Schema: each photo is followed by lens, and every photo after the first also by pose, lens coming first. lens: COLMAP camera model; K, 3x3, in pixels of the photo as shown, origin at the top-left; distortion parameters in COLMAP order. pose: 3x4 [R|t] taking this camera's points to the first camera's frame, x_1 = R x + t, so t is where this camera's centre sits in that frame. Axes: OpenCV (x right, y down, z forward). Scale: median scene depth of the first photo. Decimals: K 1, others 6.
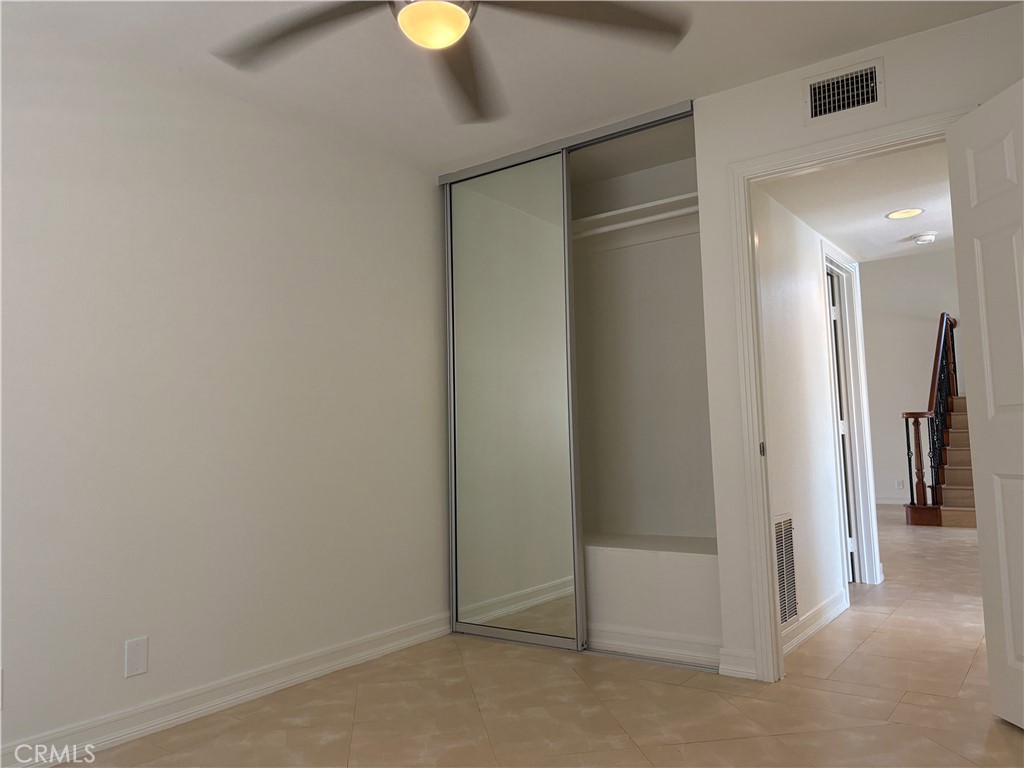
lens RADIAL K [[767.6, 0, 511.1], [0, 767.6, 381.4], [0, 0, 1]] dist [-0.003766, -0.001535]
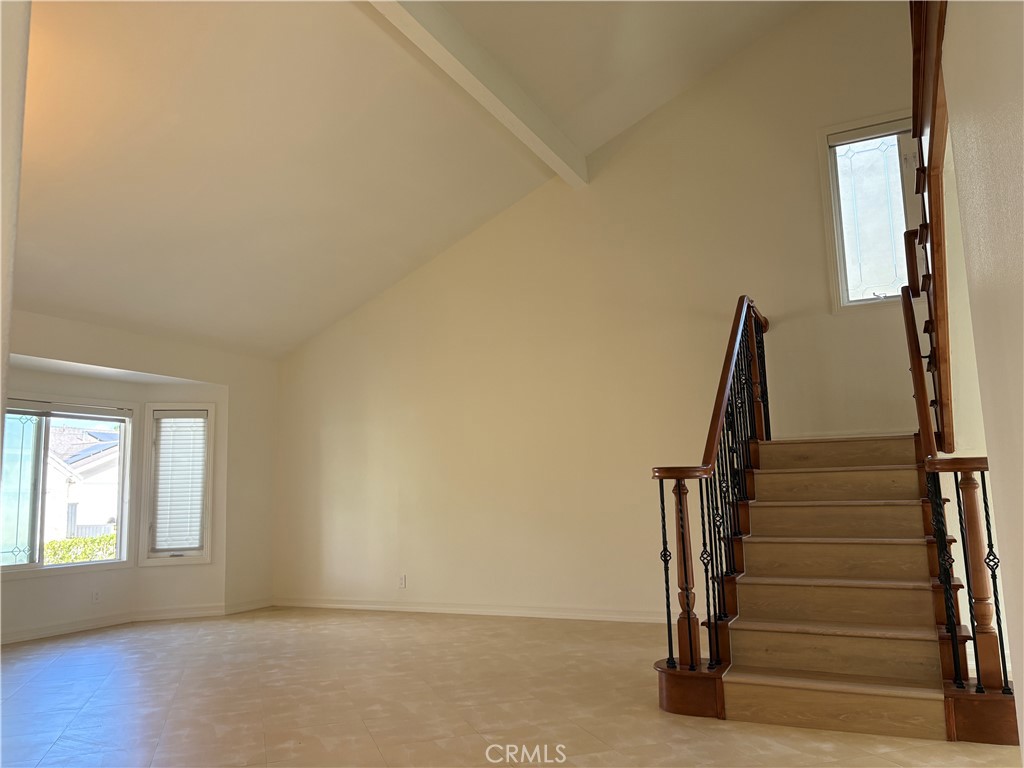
lens RADIAL K [[767.6, 0, 512.6], [0, 767.6, 385.8], [0, 0, 1]] dist [-0.003766, -0.001535]
pose [[0.984879, 0.025268, 0.171392, 0.340355], [-0.012322, 0.997018, -0.076183, 0.027344], [-0.172806, 0.072919, 0.982253, 0.537981]]
